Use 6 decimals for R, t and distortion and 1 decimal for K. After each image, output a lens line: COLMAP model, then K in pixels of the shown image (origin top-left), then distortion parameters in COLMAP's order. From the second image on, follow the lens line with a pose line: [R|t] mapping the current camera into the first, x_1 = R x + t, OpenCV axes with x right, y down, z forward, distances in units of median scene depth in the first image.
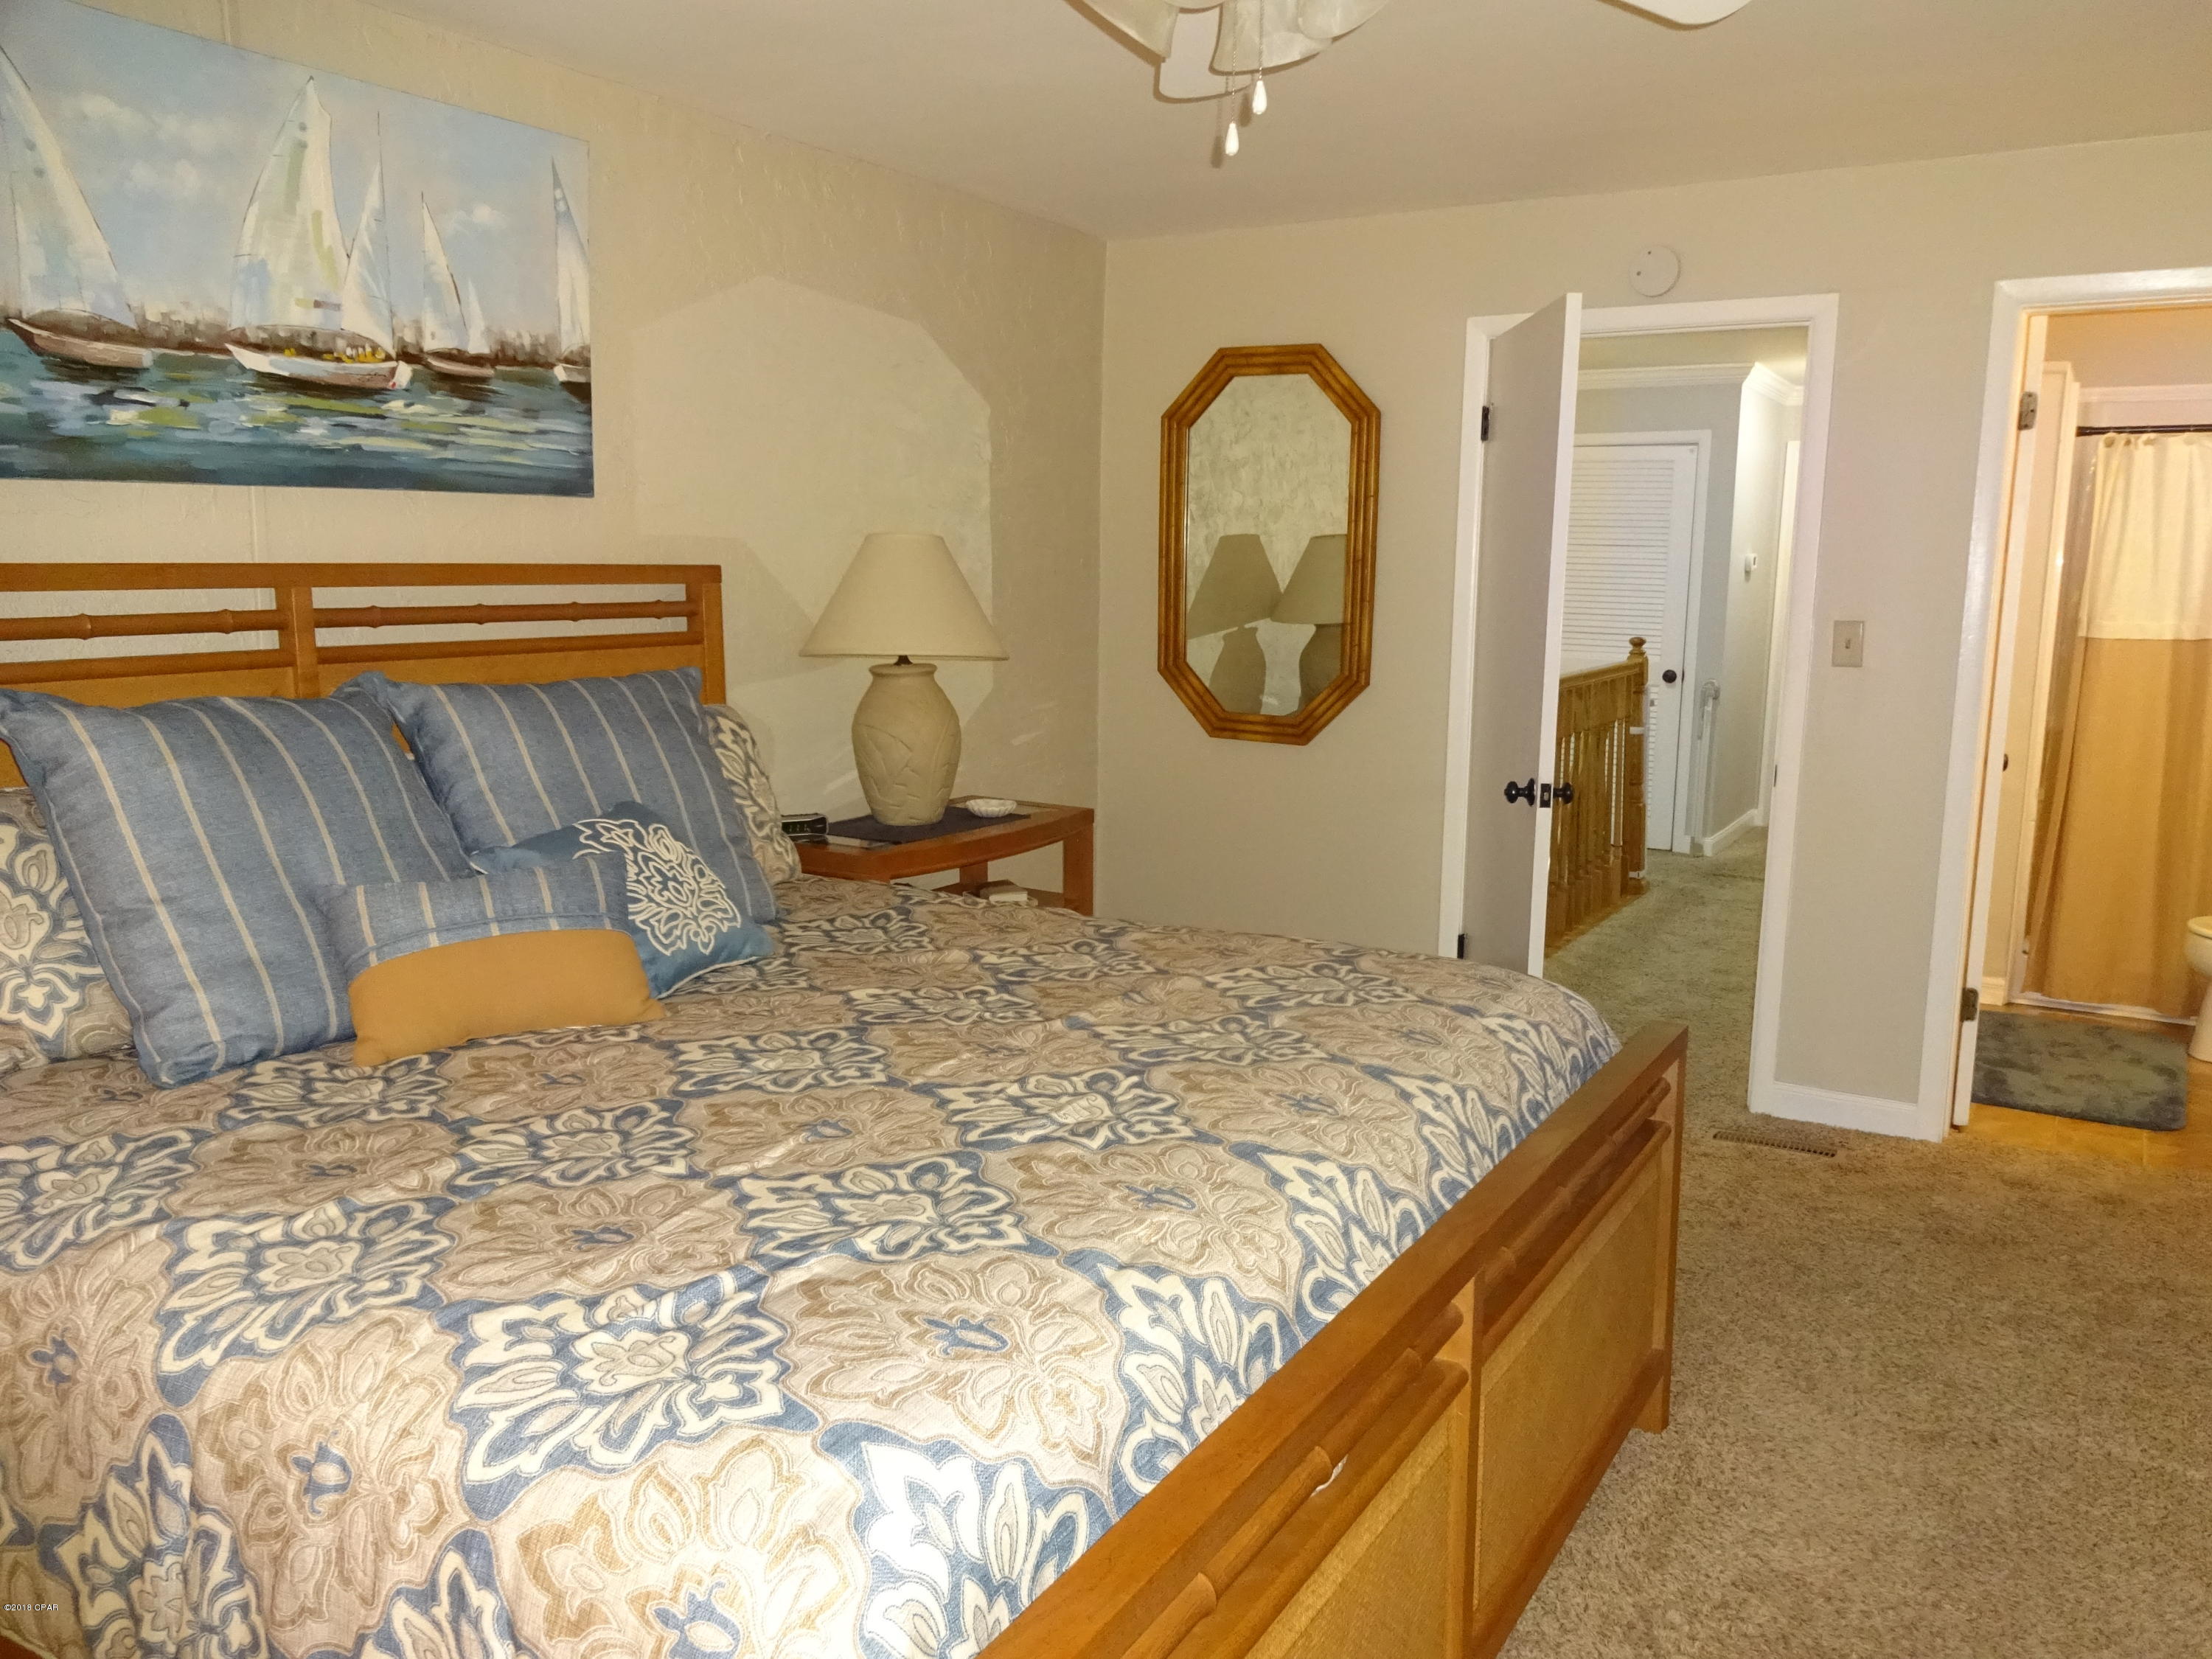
lens RADIAL K [[1637.6, 0, 1097.2], [0, 1637.6, 819.0], [0, 0, 1]] dist [-0.006286, 0.000908]
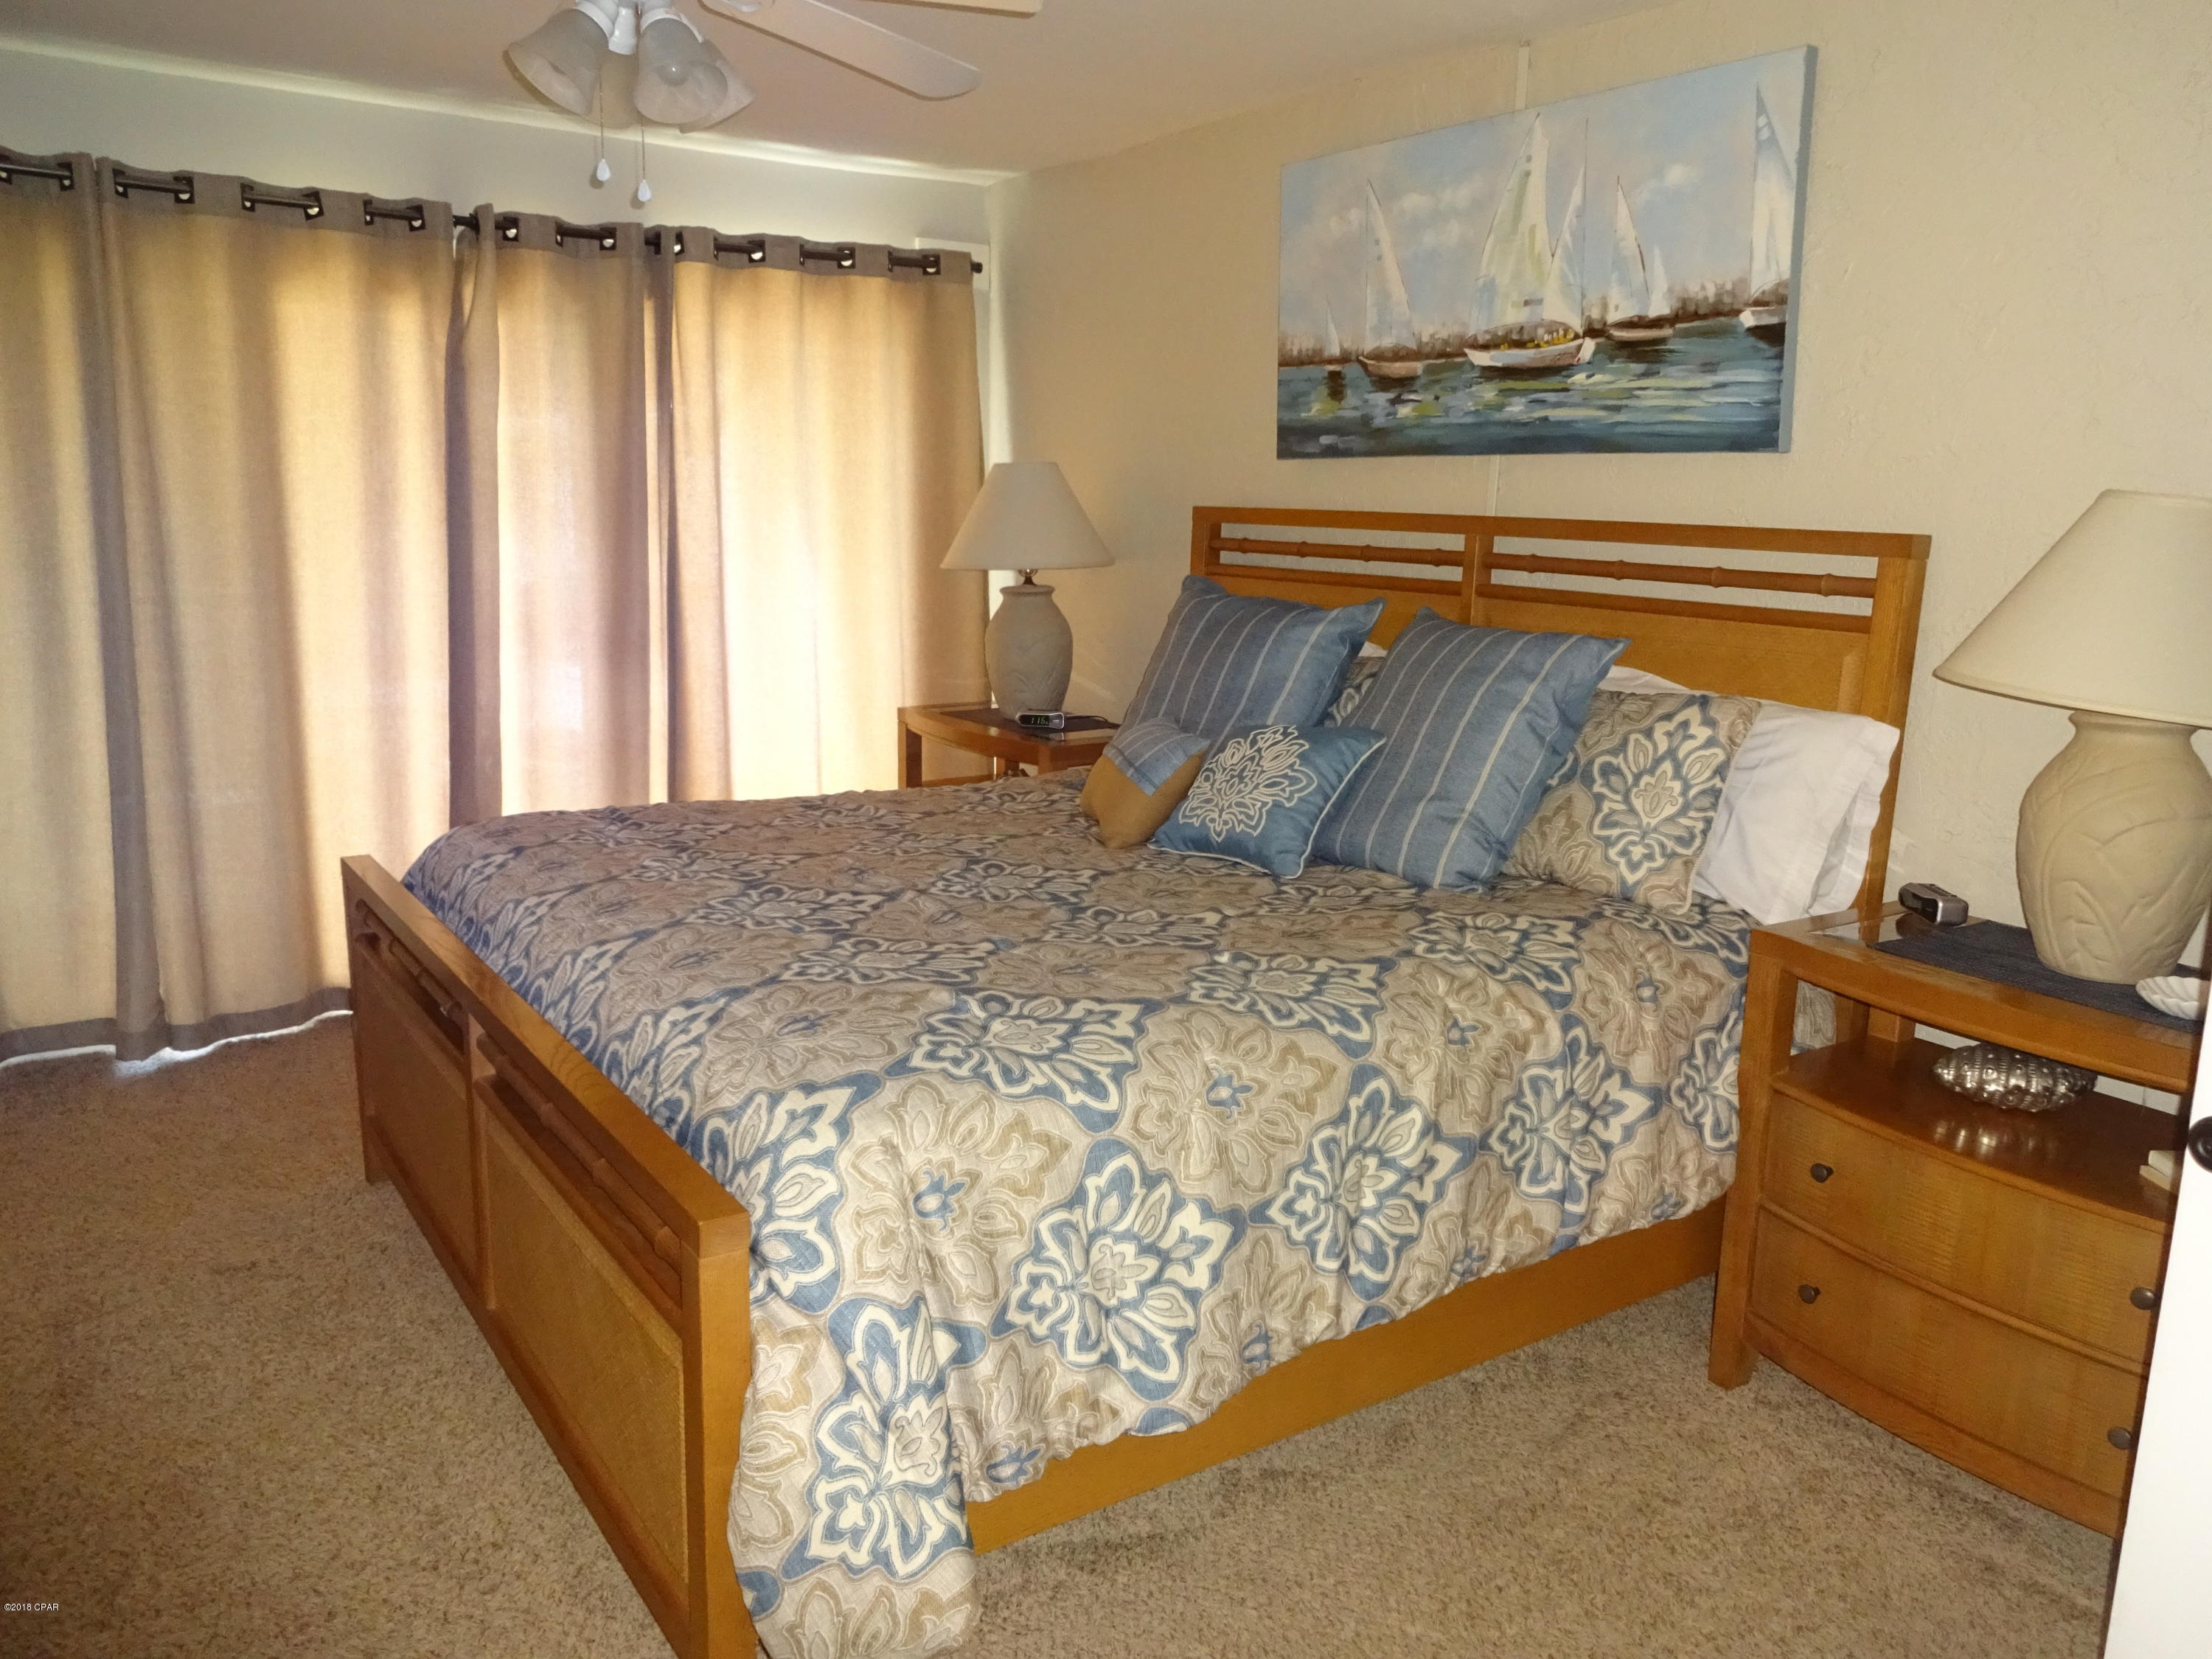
lens RADIAL K [[1637.6, 0, 1097.2], [0, 1637.6, 819.0], [0, 0, 1]] dist [-0.006286, 0.000908]
pose [[-0.409372, 0.158993, -0.898408, 0.774481], [-0.176961, 0.952163, 0.249141, -0.187671], [0.895042, 0.260975, -0.361653, 1.201211]]
